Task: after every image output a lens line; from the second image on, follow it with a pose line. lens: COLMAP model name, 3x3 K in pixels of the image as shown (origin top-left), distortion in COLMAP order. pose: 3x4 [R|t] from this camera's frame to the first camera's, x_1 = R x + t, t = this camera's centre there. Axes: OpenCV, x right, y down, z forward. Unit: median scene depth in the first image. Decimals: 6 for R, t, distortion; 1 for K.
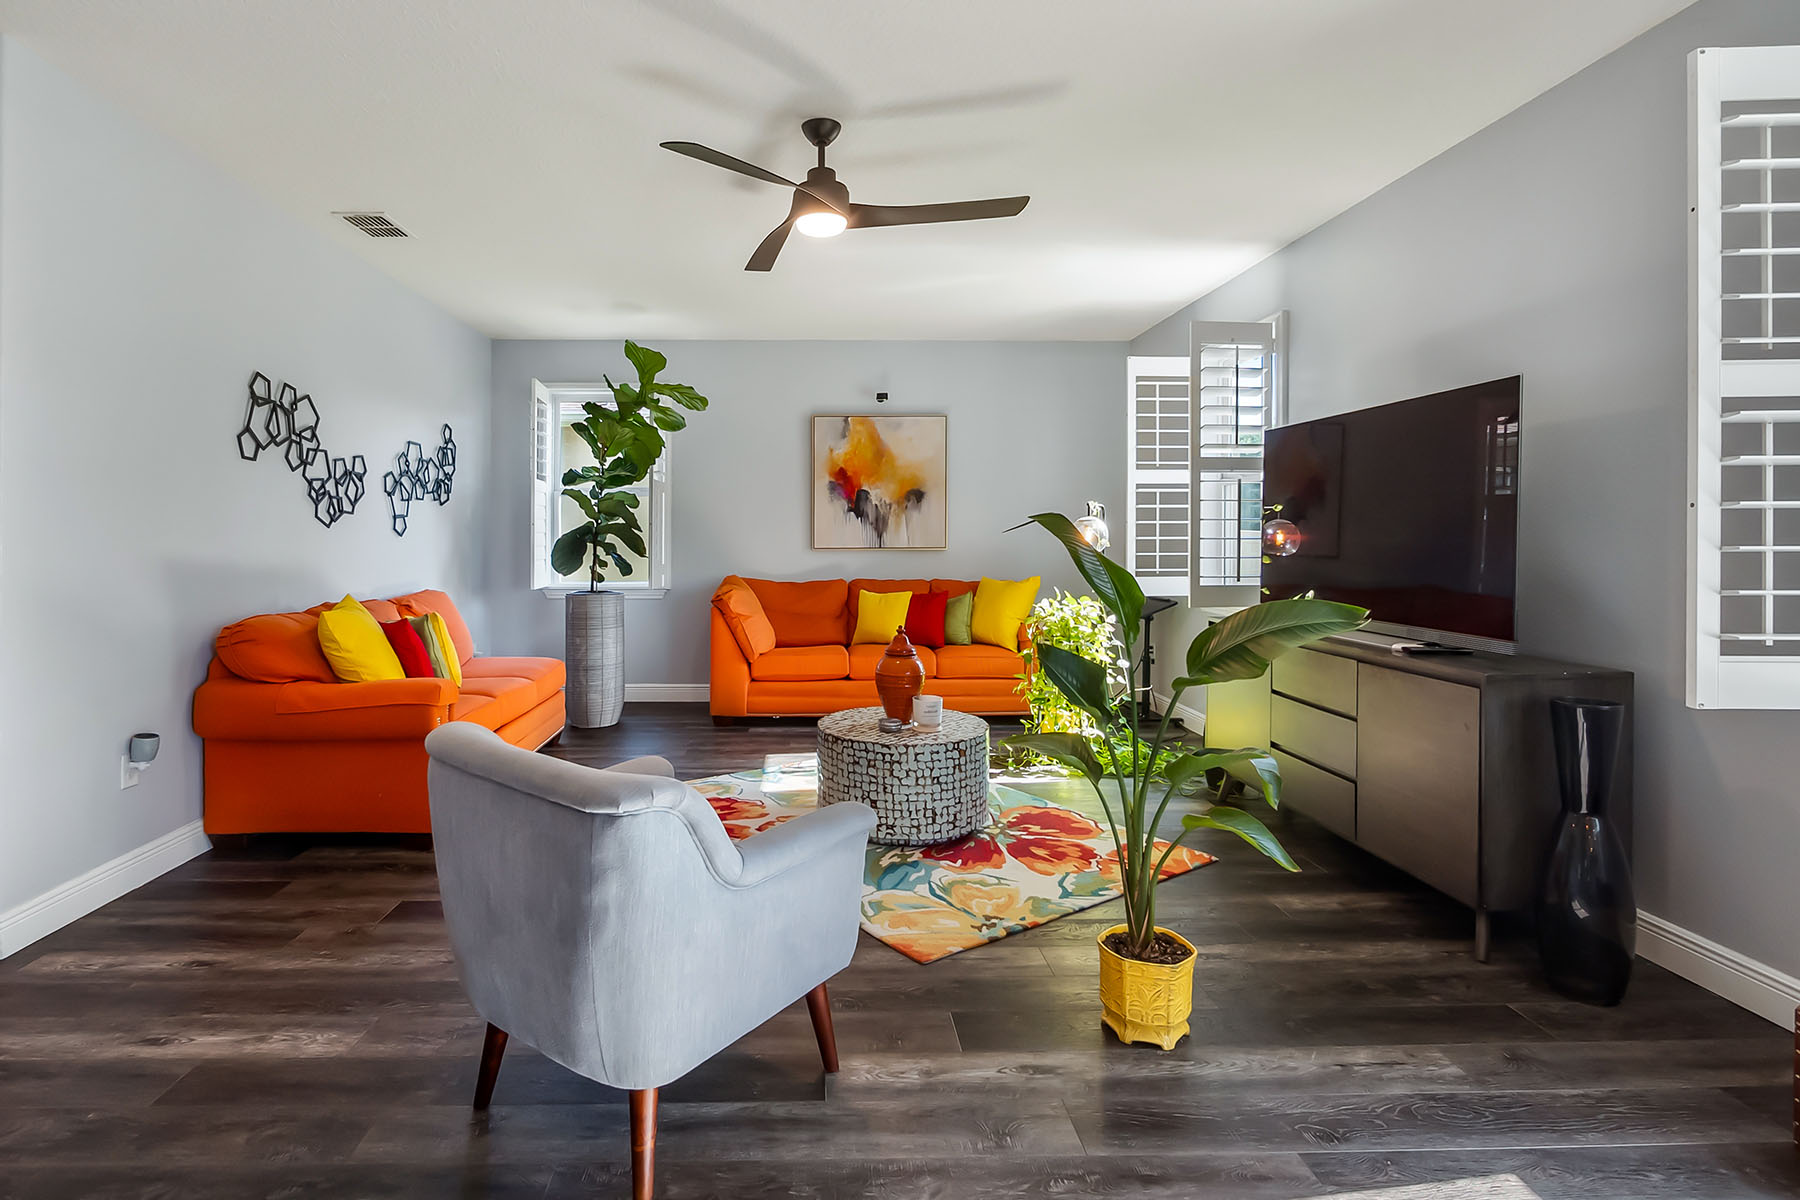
lens RADIAL K [[855.6, 0, 805.9], [0, 855.6, 537.2], [0, 0, 1]] dist [-0.002960, 0.000553]
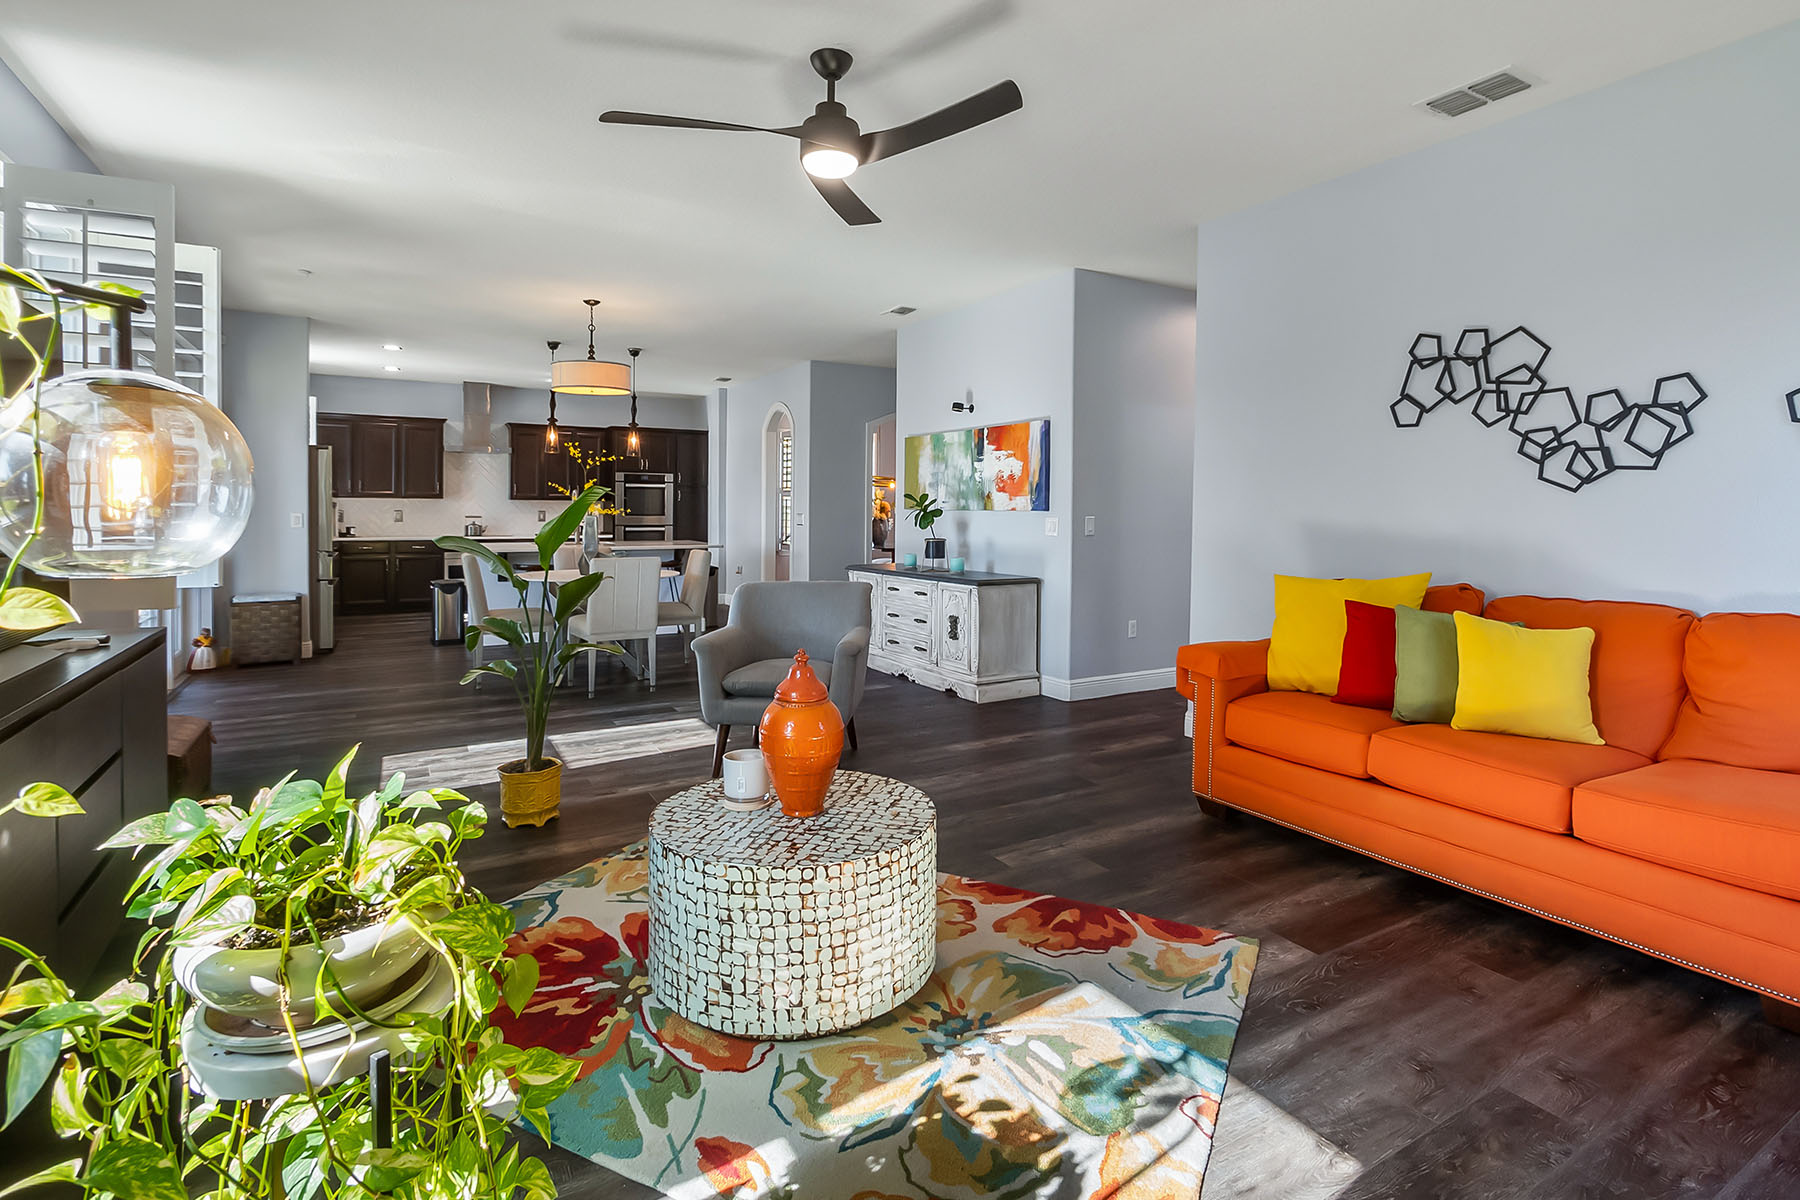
lens RADIAL K [[855.6, 0, 912.1], [0, 855.6, 527.4], [0, 0, 1]] dist [-0.002960, 0.000553]
pose [[-0.854222, 0.010151, -0.519809, 0.316347], [-0.001702, 0.999749, 0.022321, 0.003646], [0.519905, 0.019952, -0.853991, 1.392171]]
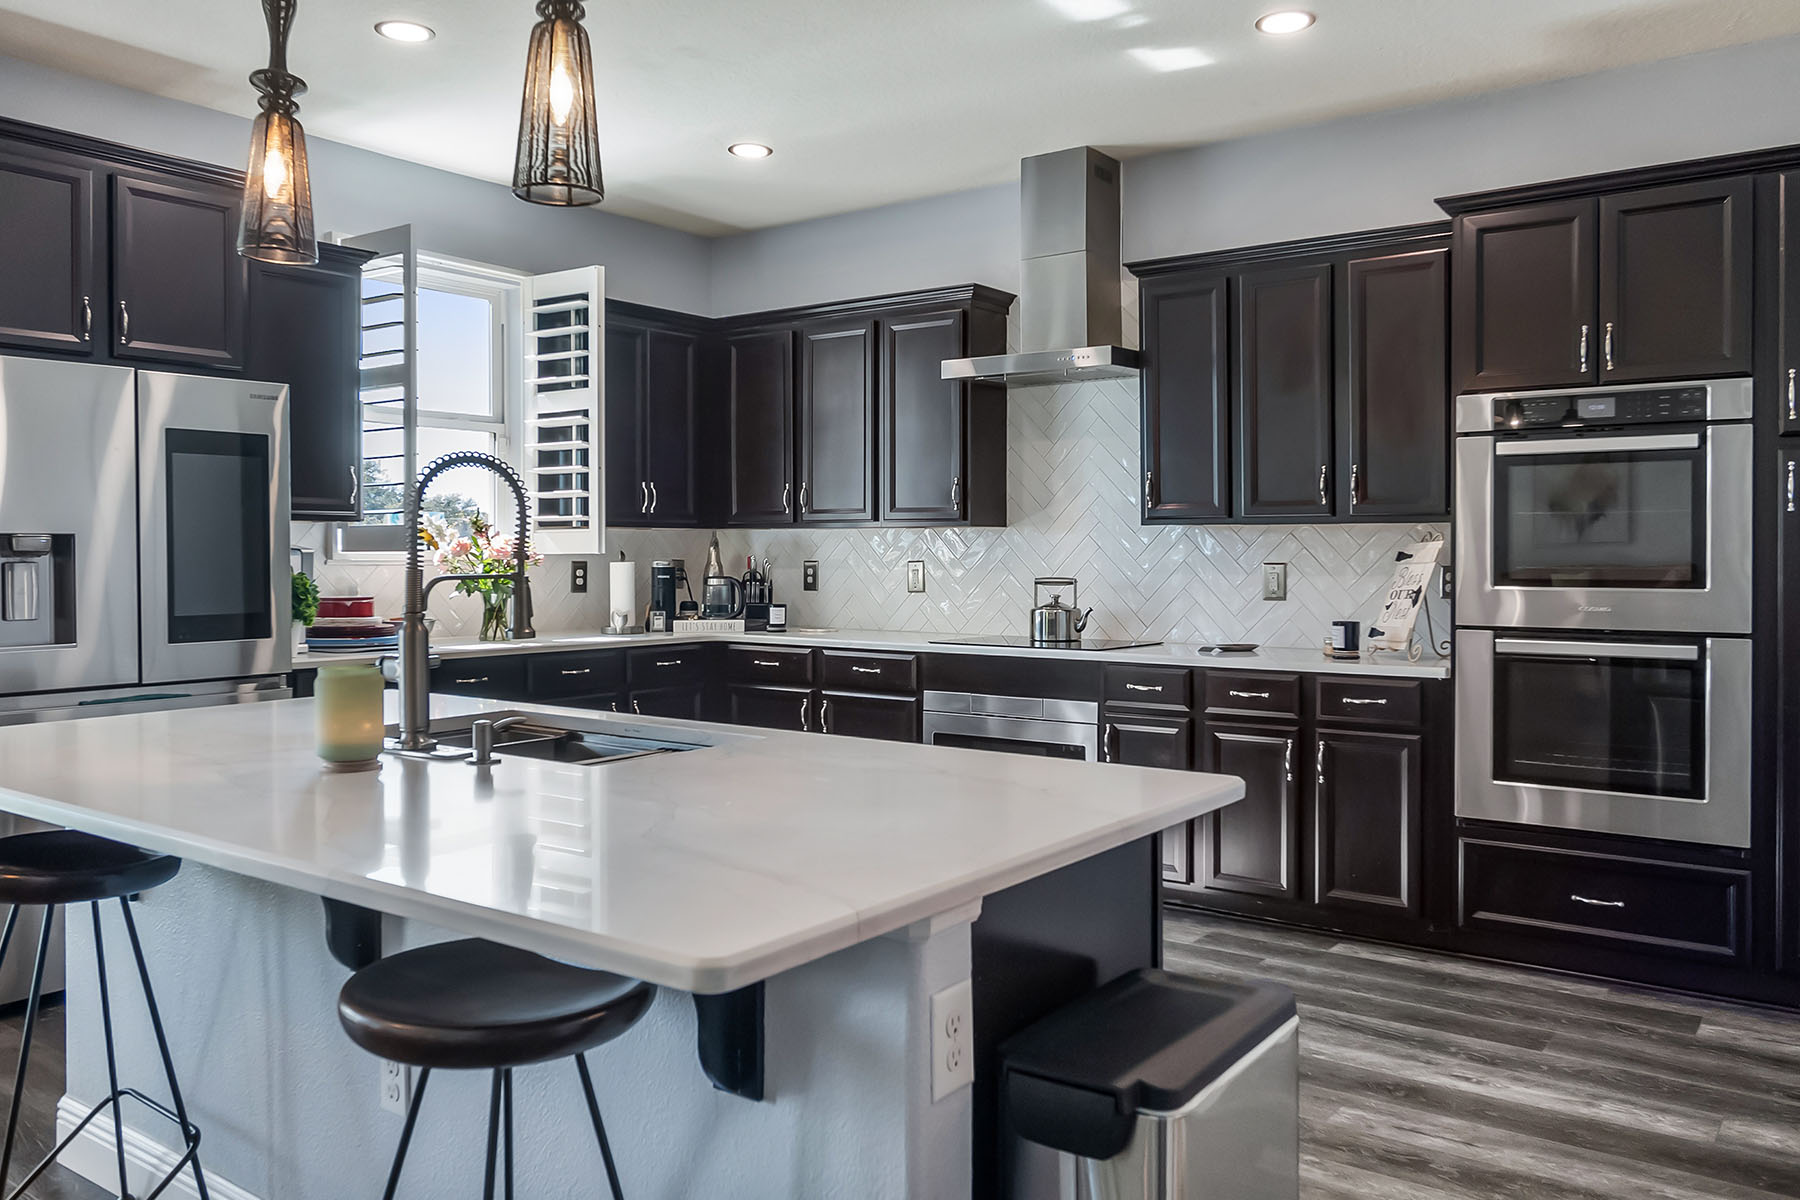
lens RADIAL K [[1381.8, 0, 922.2], [0, 1381.8, 563.9], [0, 0, 1]] dist [0.010075, -0.004486]
pose [[-0.803859, -0.001403, 0.594818, -0.562238], [0.002592, 0.999979, 0.005862, 0.006293], [-0.594814, 0.006254, -0.803839, -0.344105]]
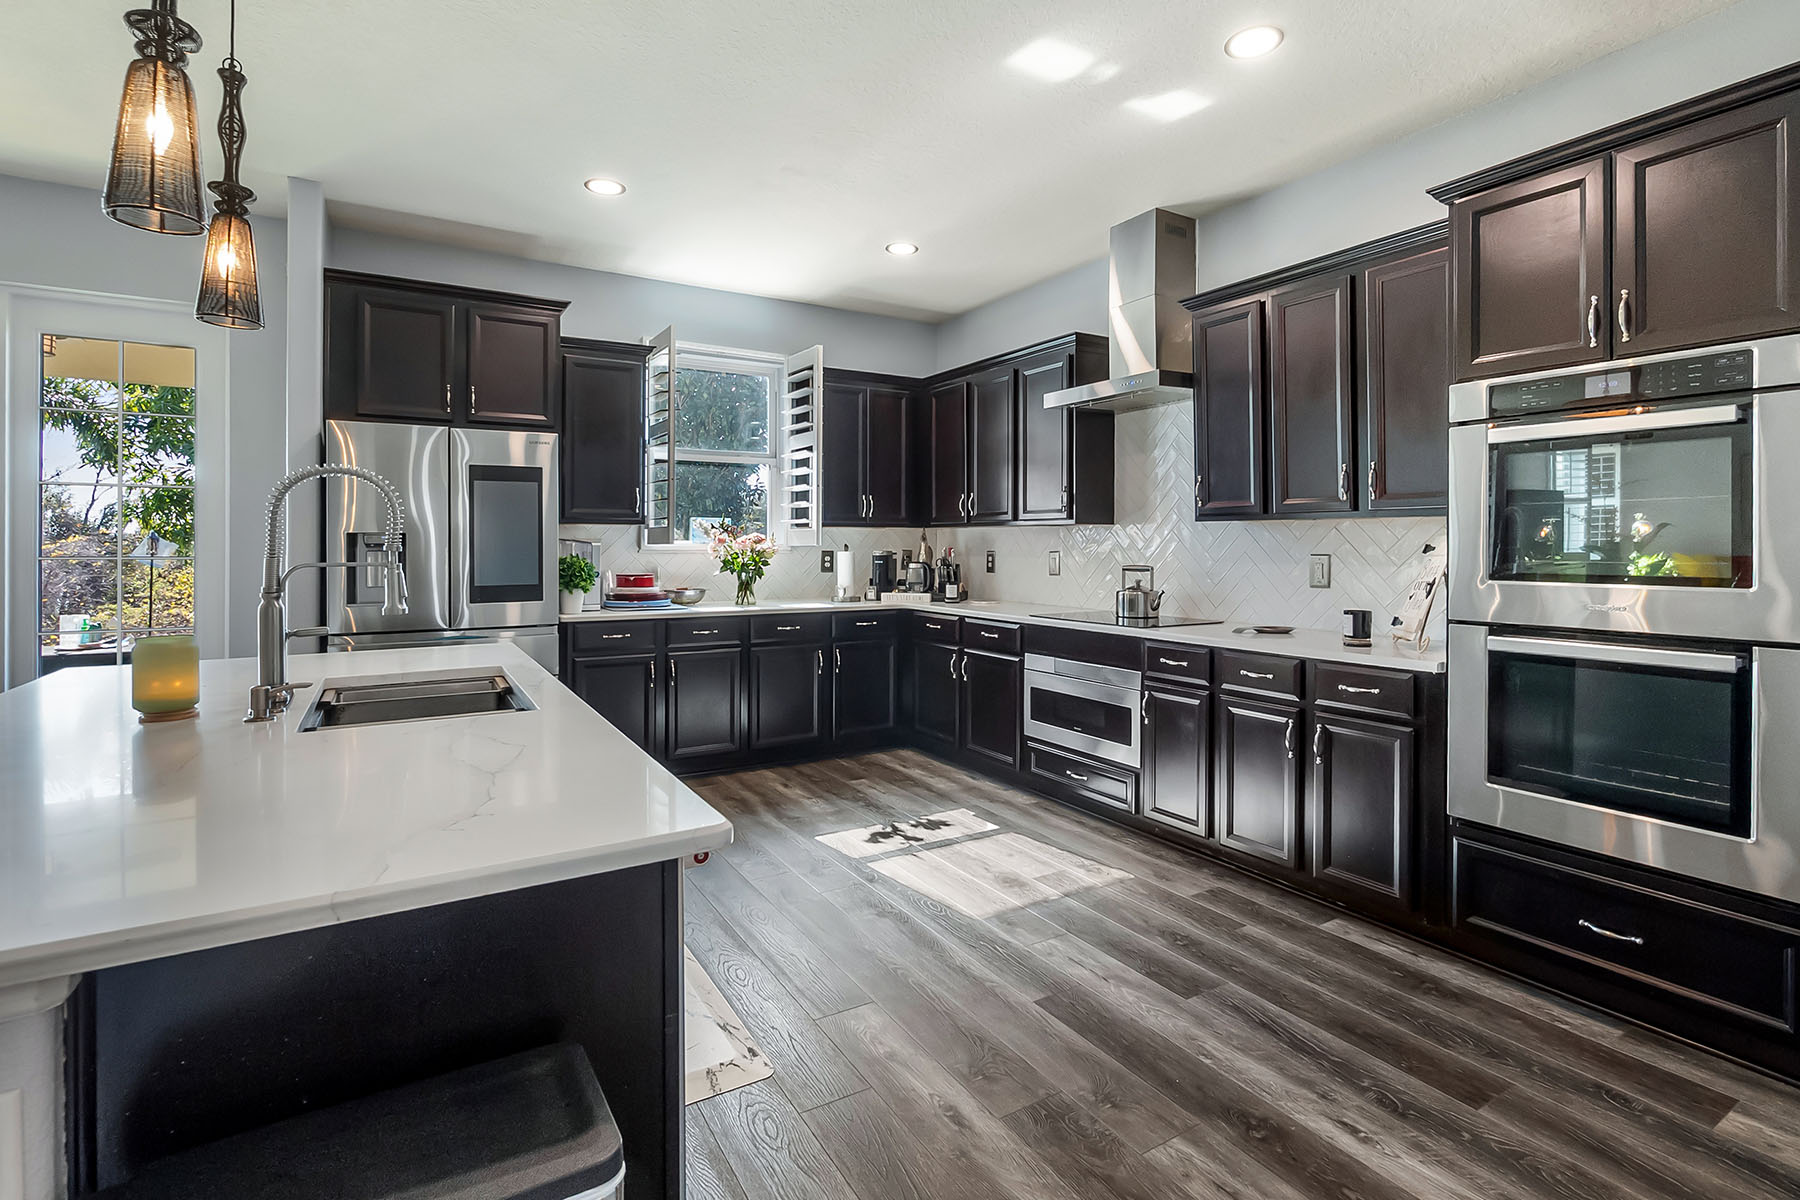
lens RADIAL K [[855.6, 0, 914.9], [0, 855.6, 546.4], [0, 0, 1]] dist [-0.002960, 0.000553]
pose [[-0.513961, 0.001729, 0.857812, -0.601764], [0.000770, 0.999998, -0.001555, 0.006549], [-0.857813, -0.000139, -0.513962, -0.737674]]
